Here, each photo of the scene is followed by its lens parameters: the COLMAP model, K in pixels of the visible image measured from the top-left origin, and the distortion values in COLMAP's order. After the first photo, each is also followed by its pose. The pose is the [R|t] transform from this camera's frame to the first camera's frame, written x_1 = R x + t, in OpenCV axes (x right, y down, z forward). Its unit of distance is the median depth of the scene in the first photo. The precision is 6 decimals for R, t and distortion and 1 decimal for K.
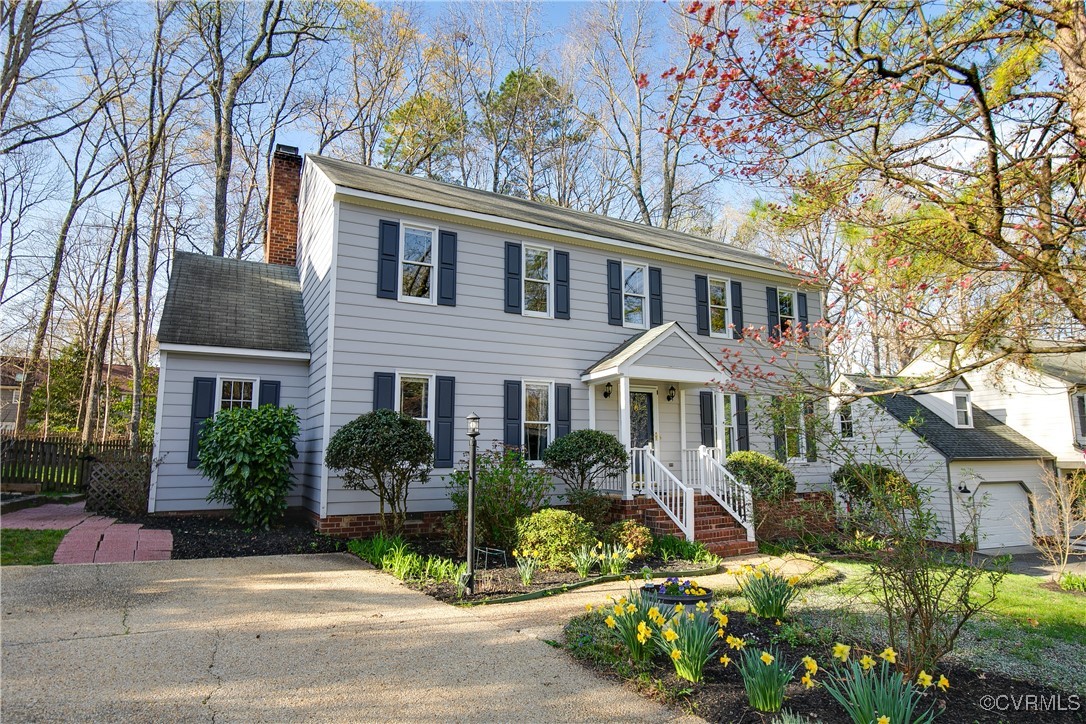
lens RADIAL K [[616.9, 0, 551.6], [0, 616.9, 367.2], [0, 0, 1]] dist [-0.007680, 0.000163]
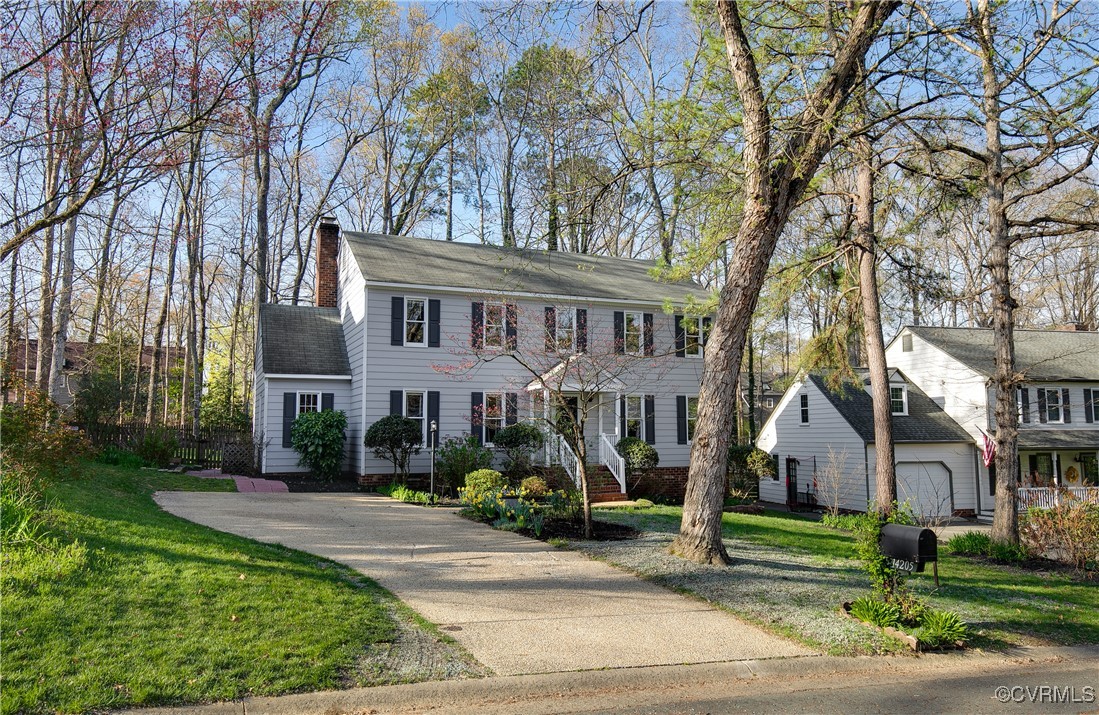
lens RADIAL K [[773.0, 0, 546.0], [0, 773.0, 353.2], [0, 0, 1]] dist [0.035495, 0.000384]
pose [[0.994786, -0.010279, -0.101460, 0.330431], [0.014173, 0.999187, 0.037732, -0.157834], [0.100990, -0.038973, 0.994124, -0.993554]]
